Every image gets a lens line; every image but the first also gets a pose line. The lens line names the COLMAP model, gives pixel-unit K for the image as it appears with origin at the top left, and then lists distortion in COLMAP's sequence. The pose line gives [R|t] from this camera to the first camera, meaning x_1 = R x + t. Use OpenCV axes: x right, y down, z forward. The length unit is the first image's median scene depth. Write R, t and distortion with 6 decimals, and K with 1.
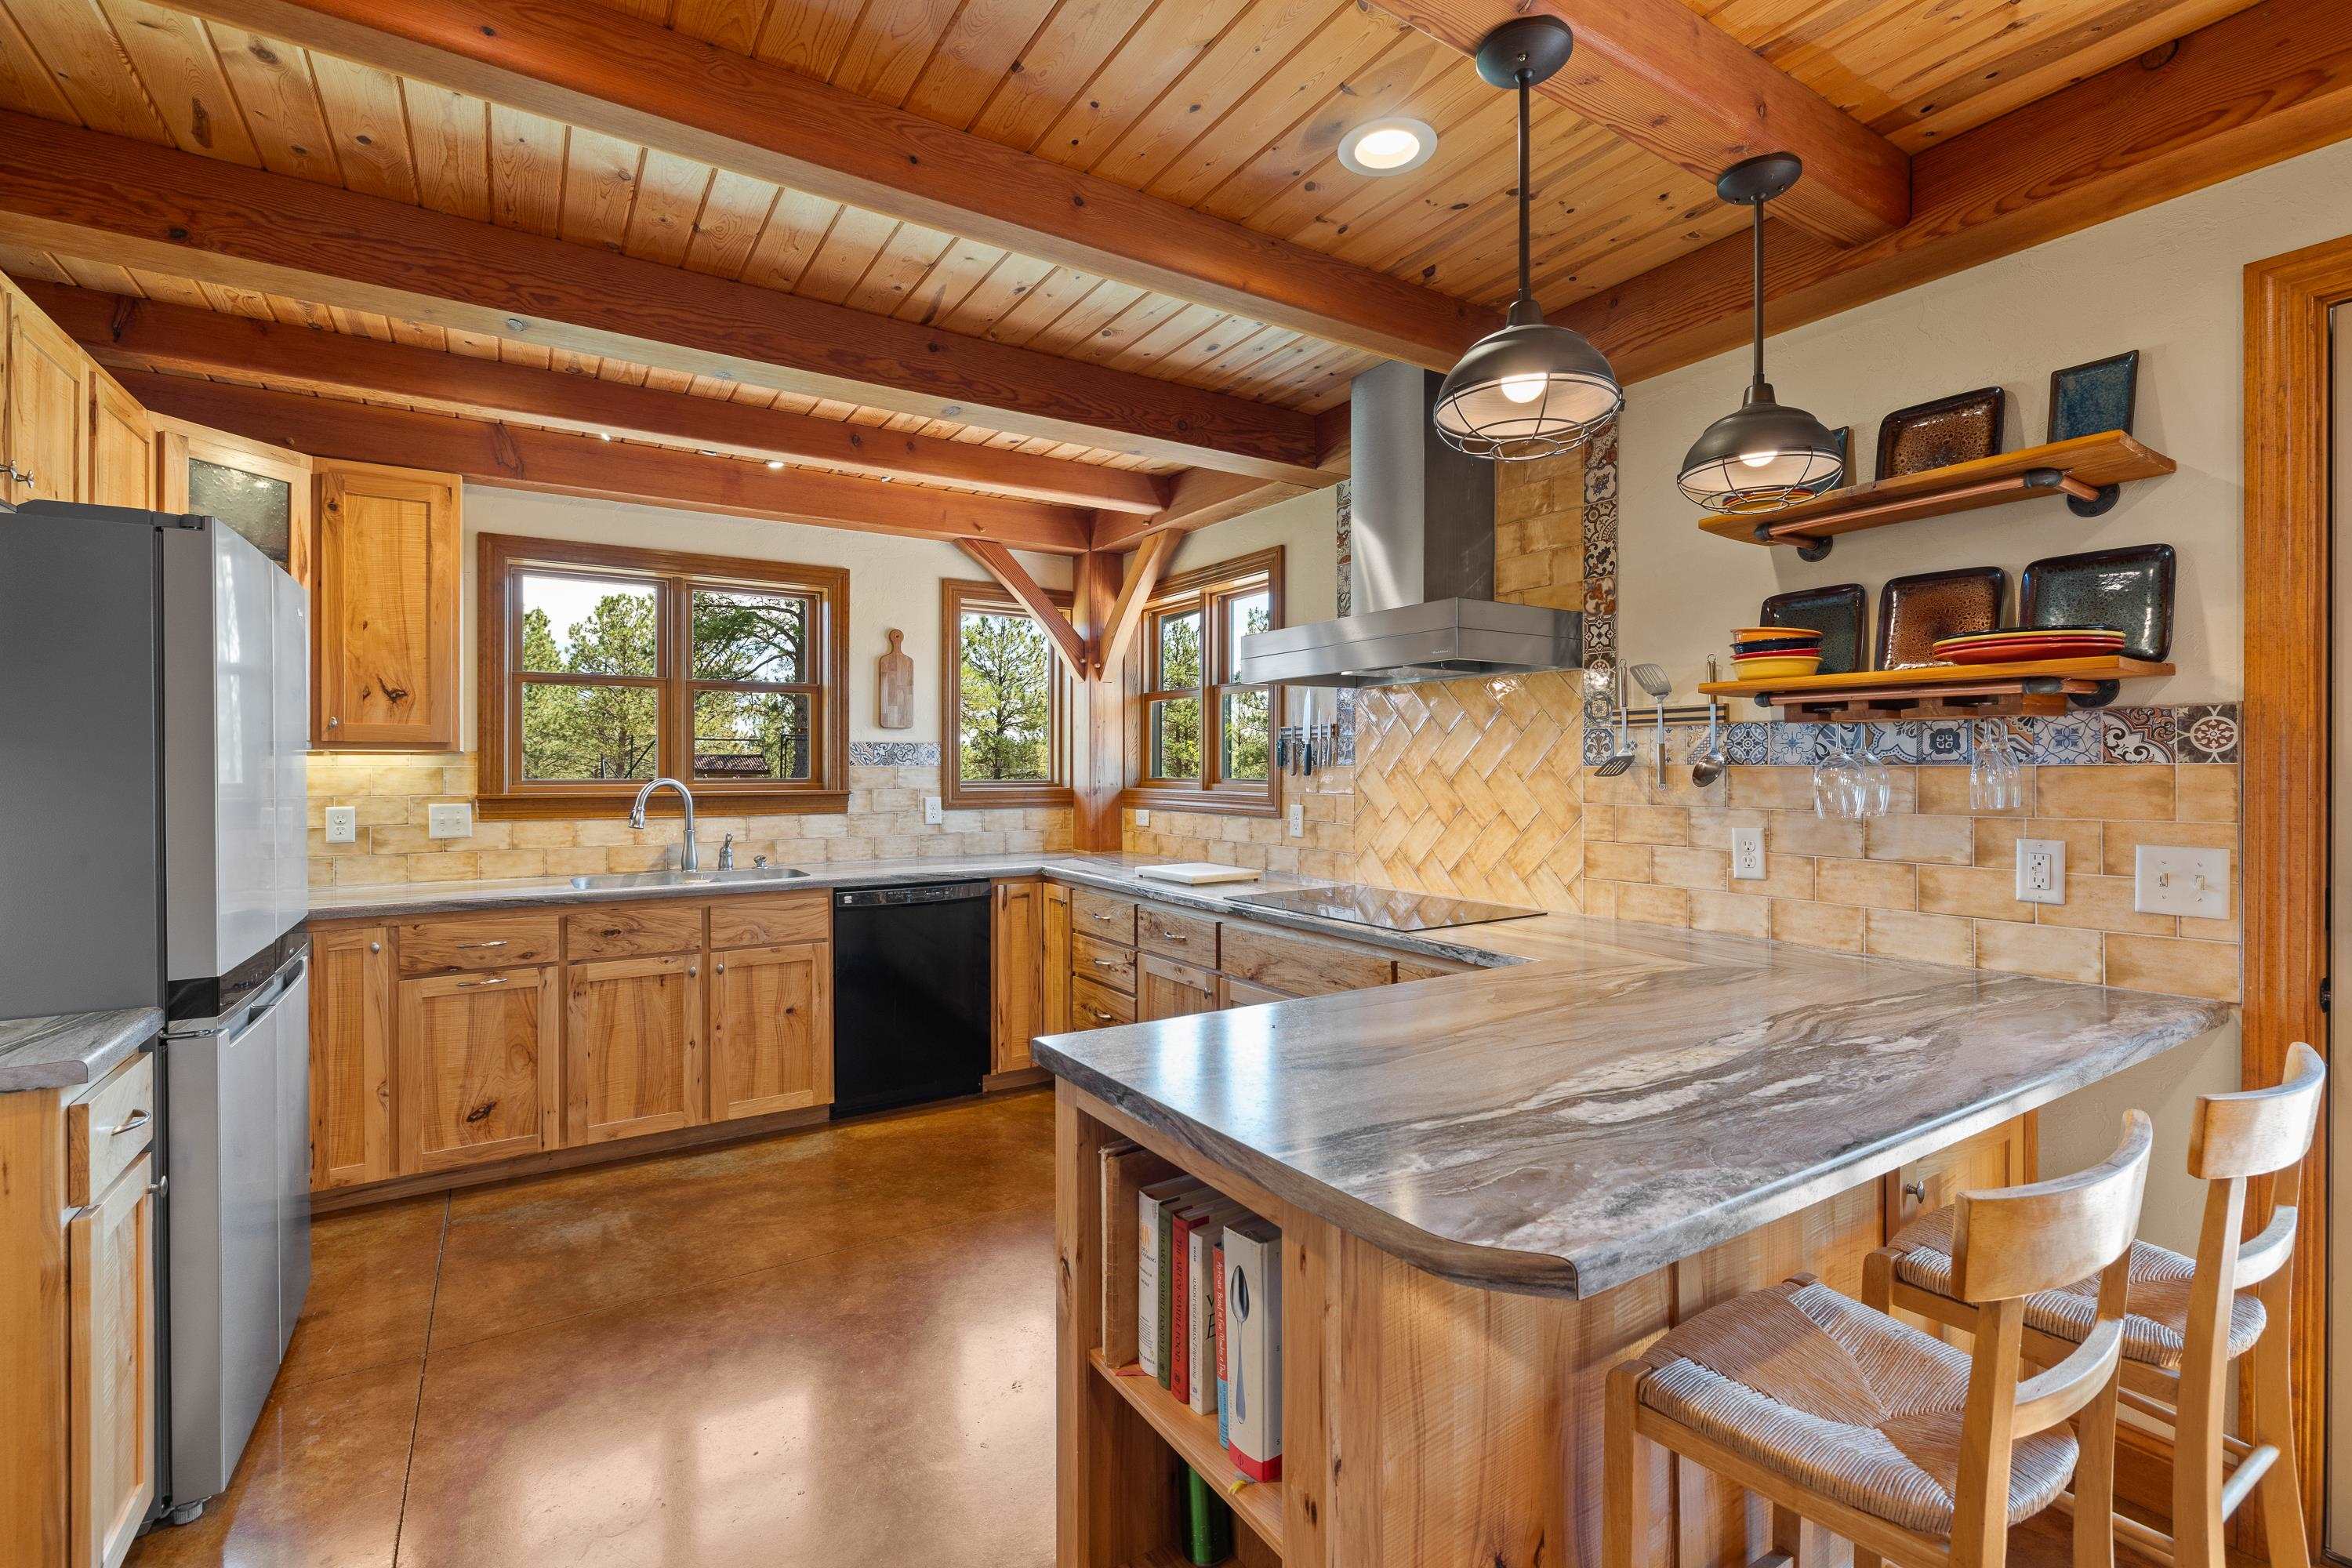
lens RADIAL K [[1043.4, 0, 1215.1], [0, 1043.4, 766.1], [0, 0, 1]] dist [-0.006854, 0.001832]
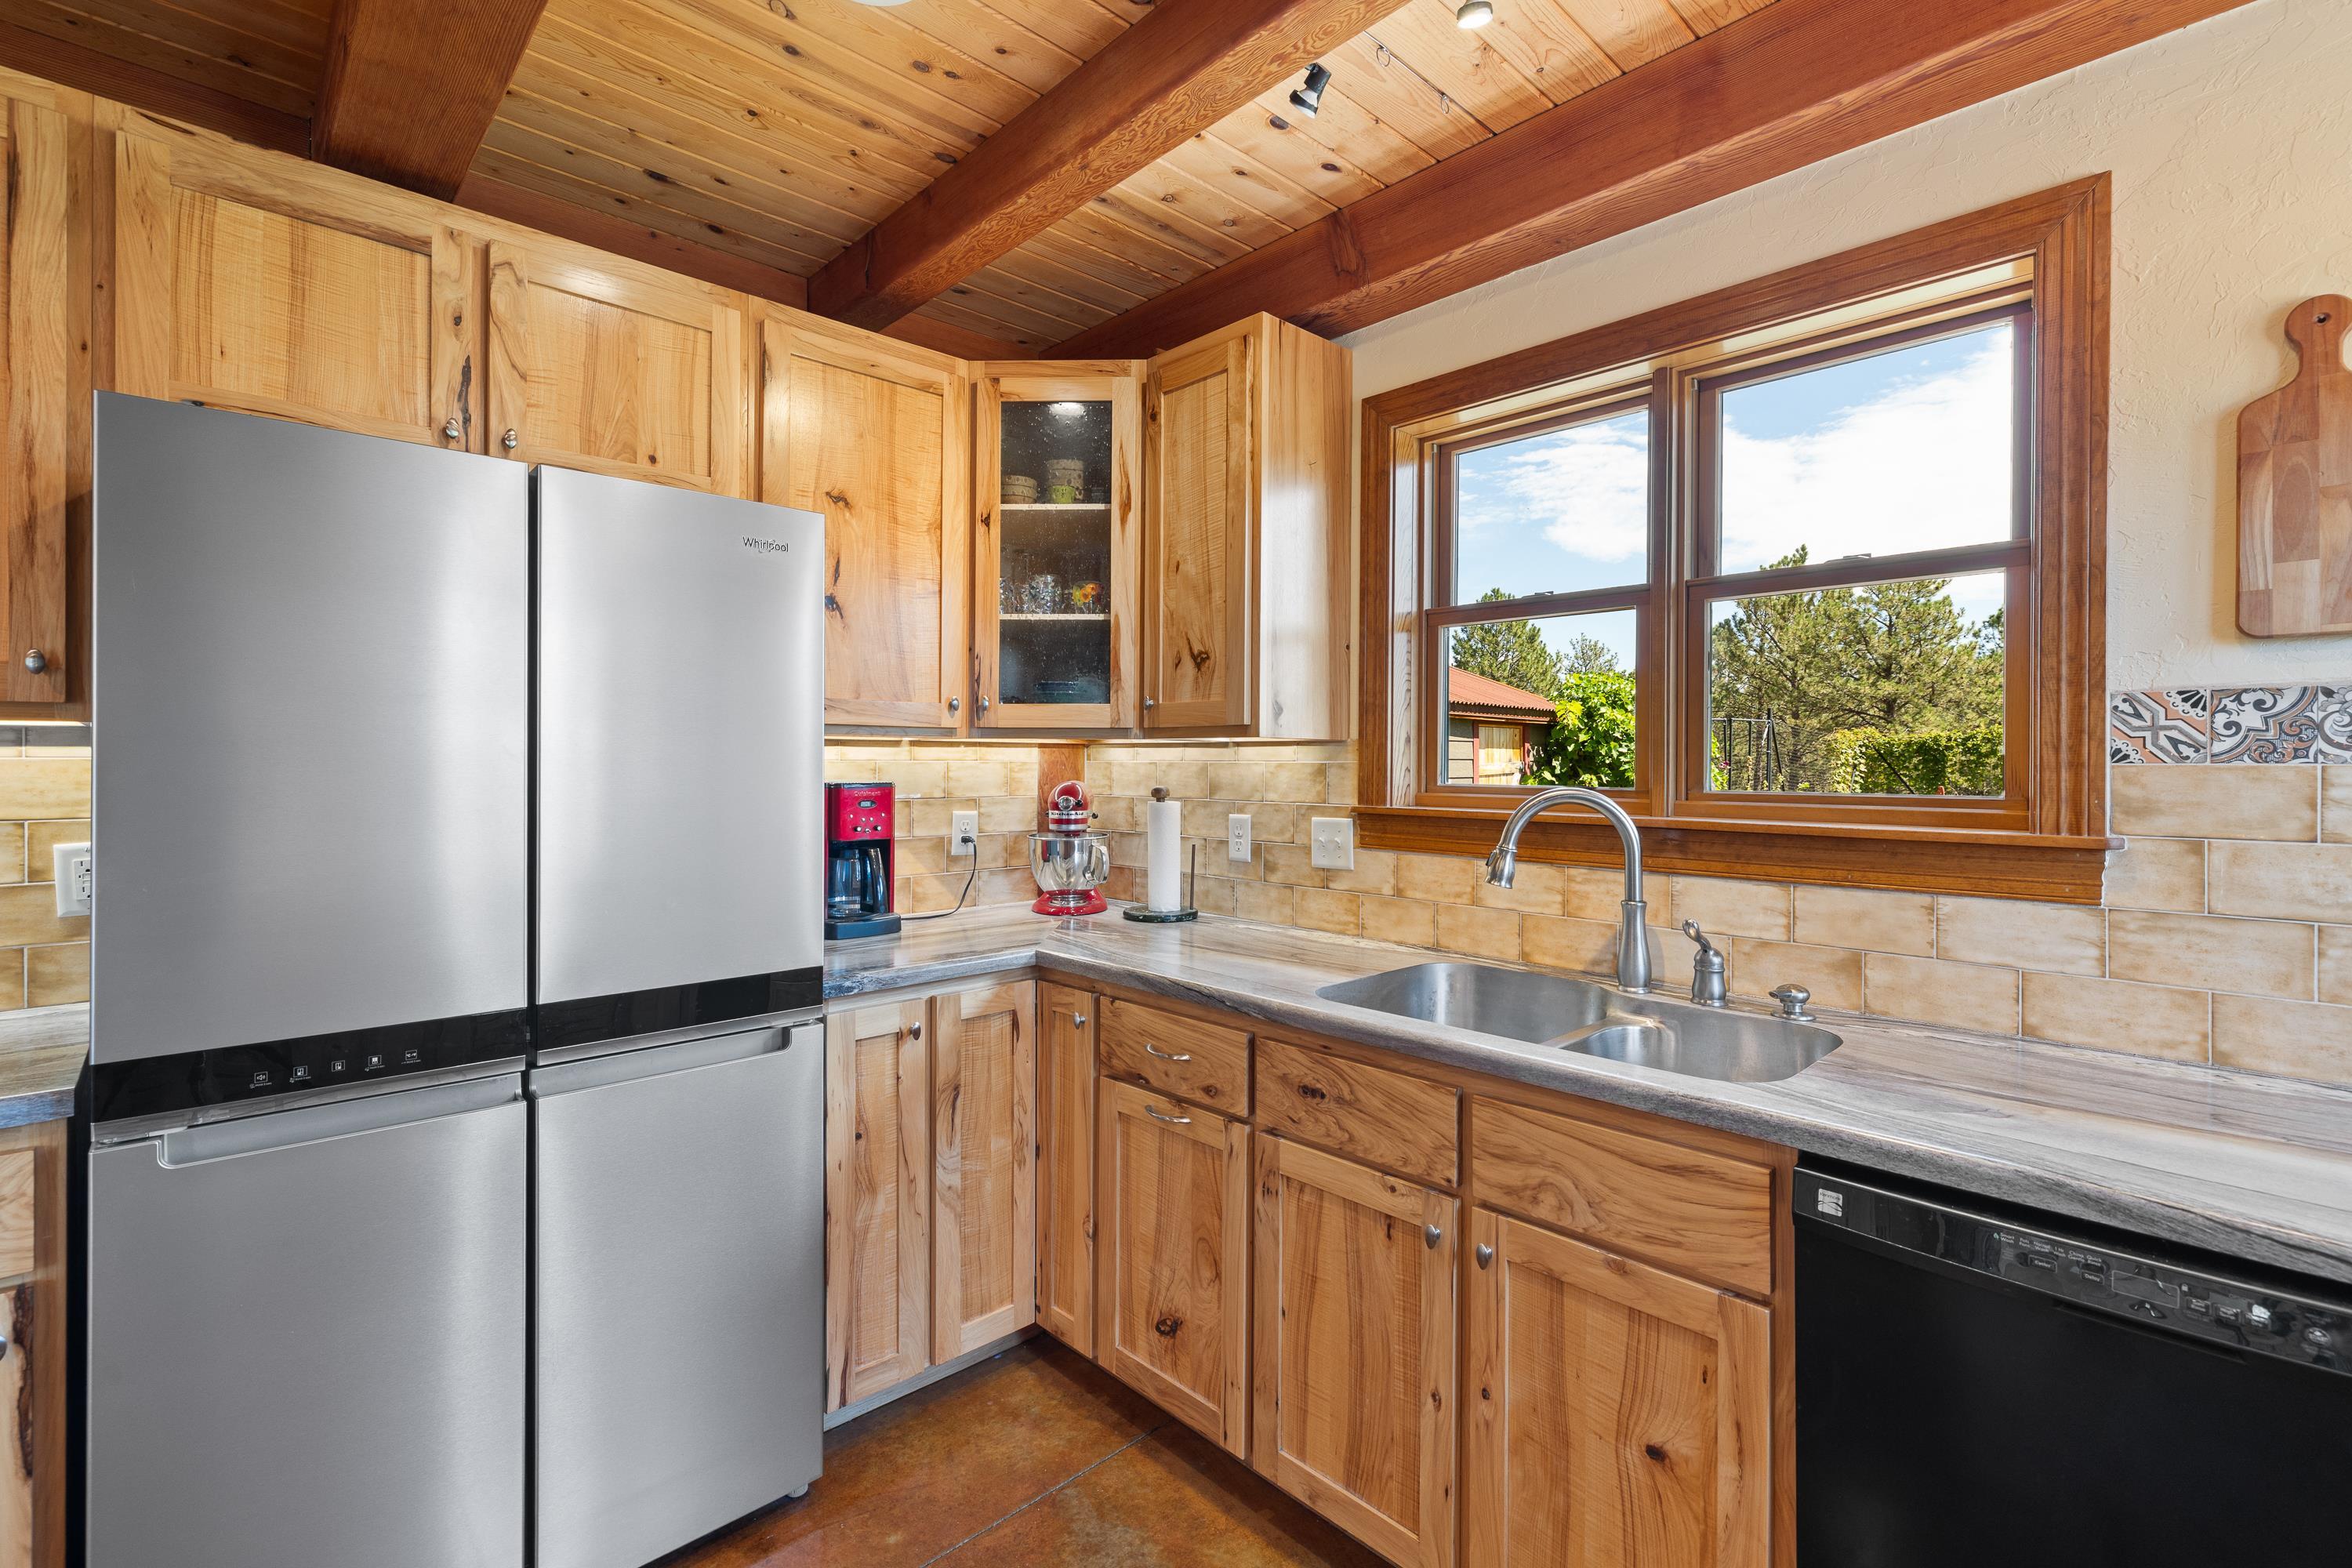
lens RADIAL K [[1043.4, 0, 1193.6], [0, 1043.4, 761.7], [0, 0, 1]] dist [-0.006854, 0.001832]
pose [[0.154959, 0.001171, -0.987920, -0.085101], [-0.004453, 0.999990, 0.000487, 0.000223], [0.987911, 0.004324, 0.154963, 0.801241]]
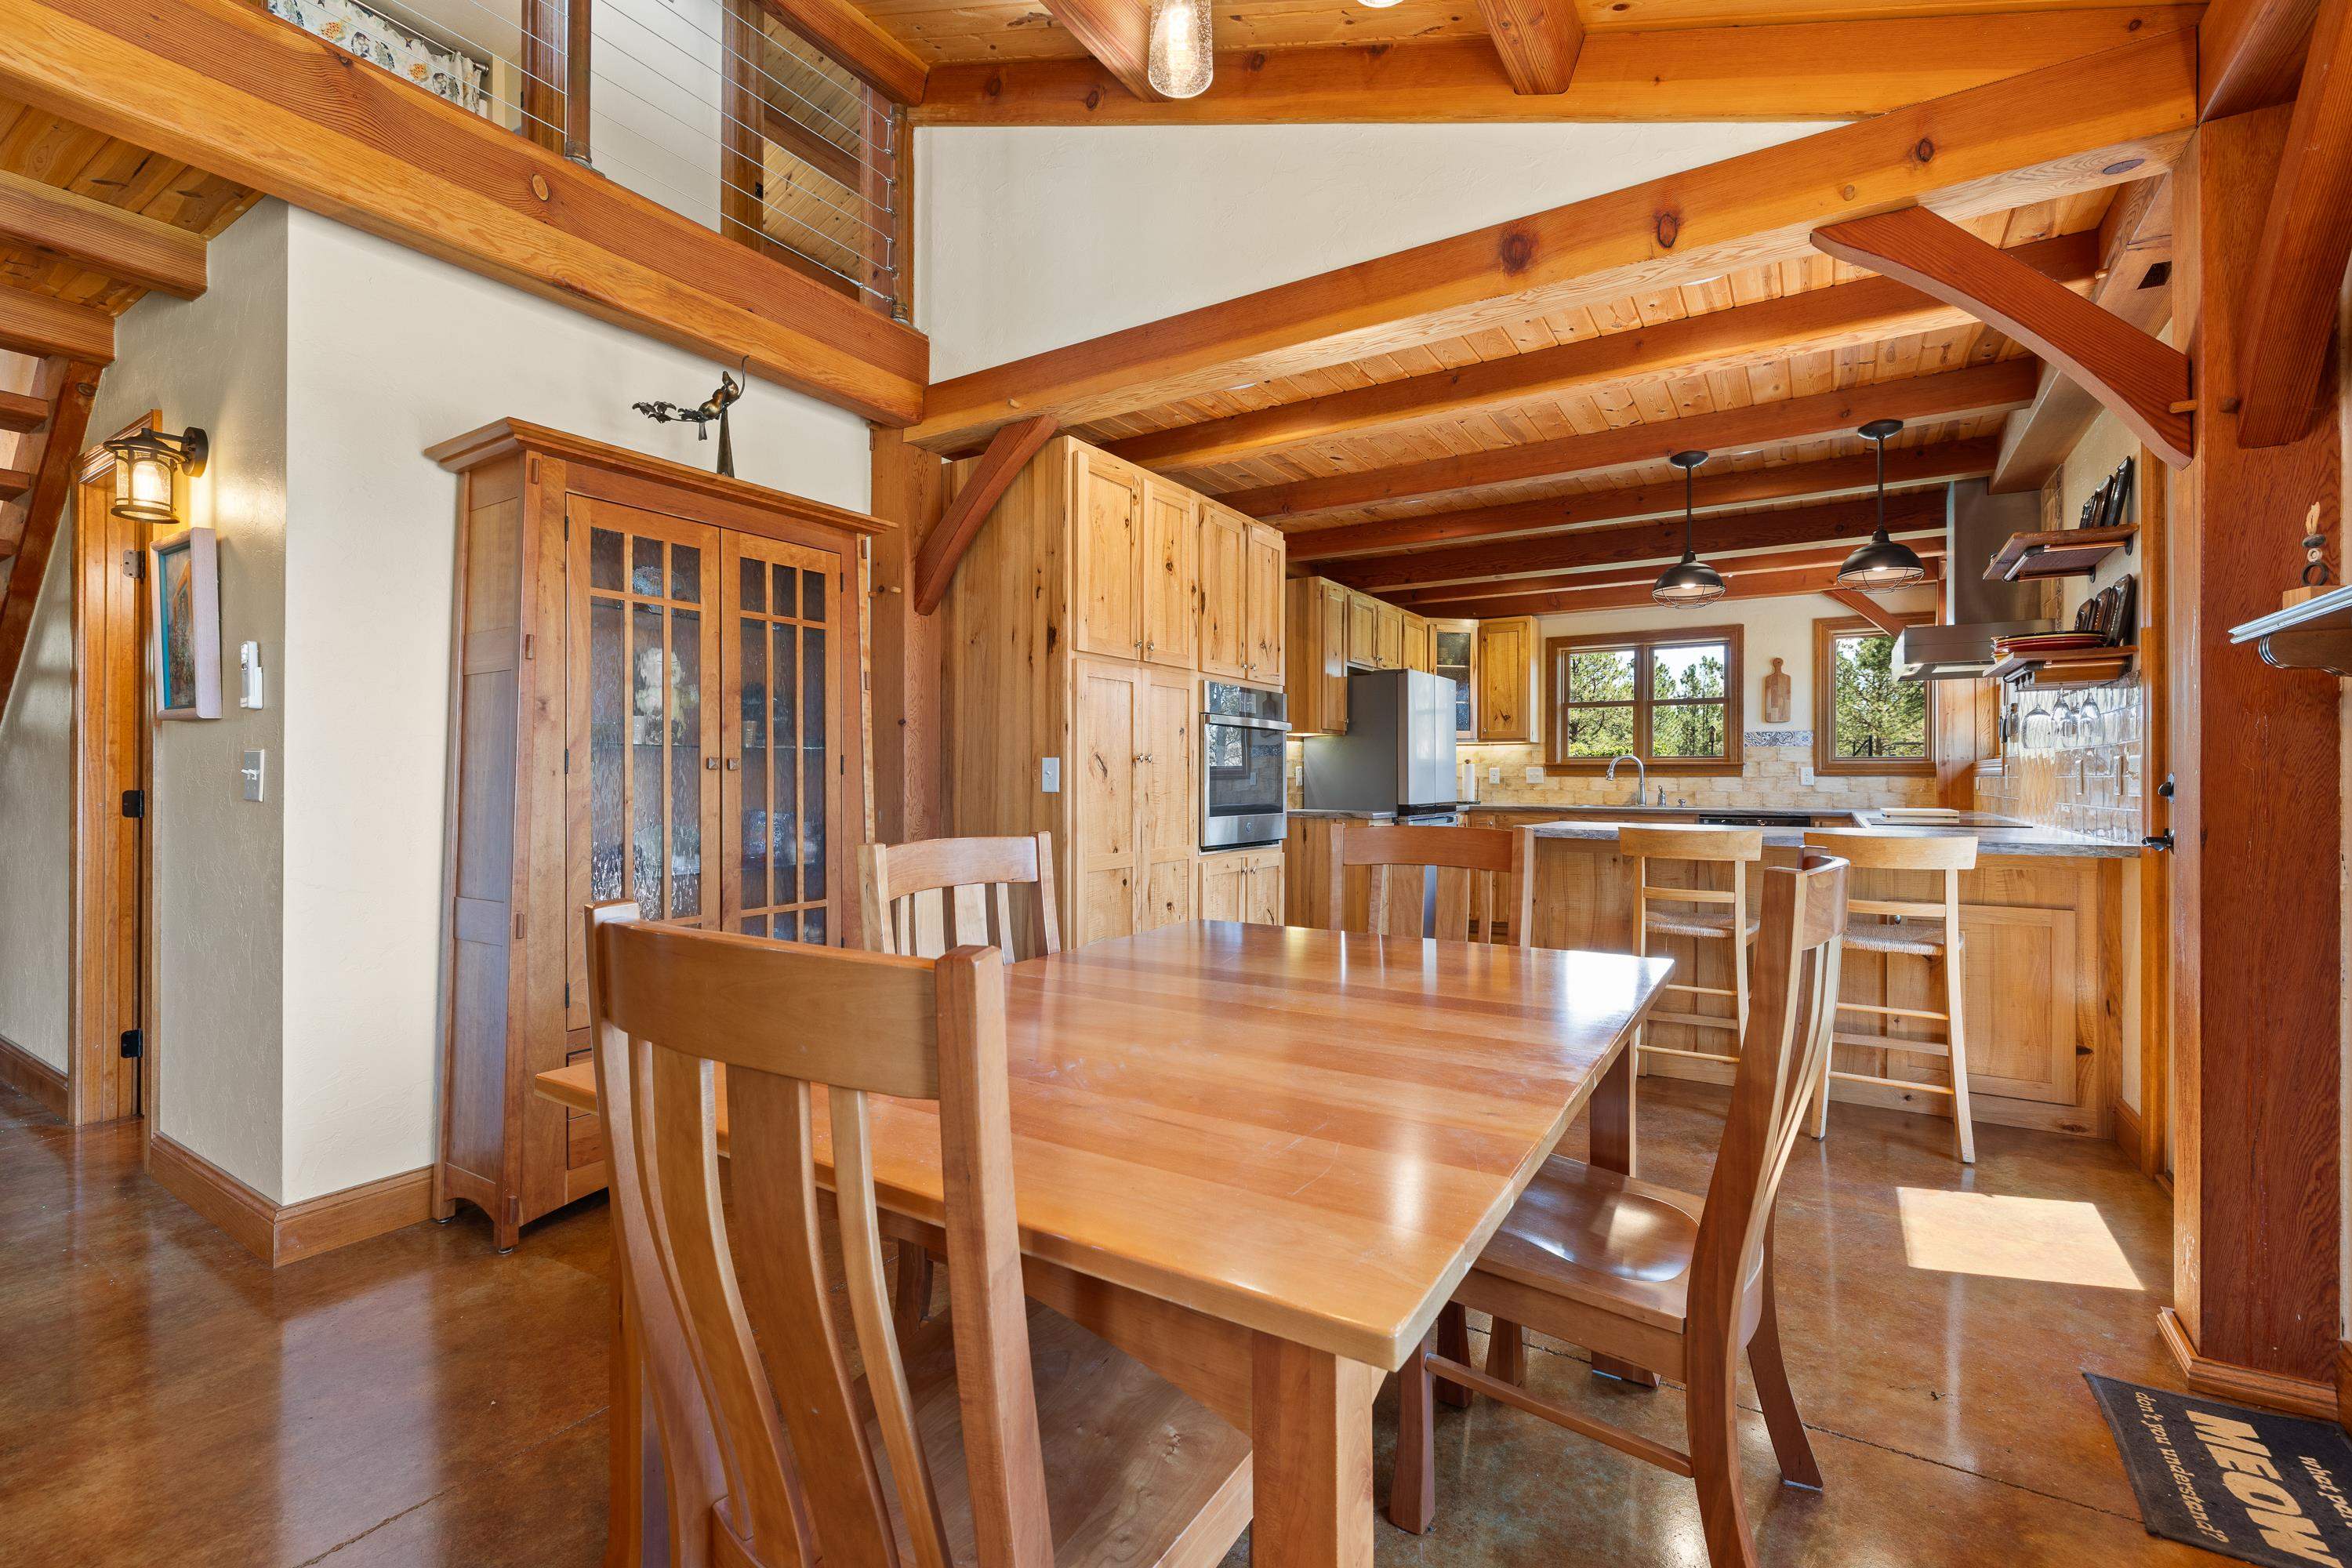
lens RADIAL K [[1043.4, 0, 1179.0], [0, 1043.4, 776.2], [0, 0, 1]] dist [-0.006854, 0.001832]
pose [[0.397139, 0.000545, -0.917758, 0.928983], [-0.001422, 0.999999, -0.000021, 0.054916], [0.917757, 0.001313, 0.397139, -0.514491]]
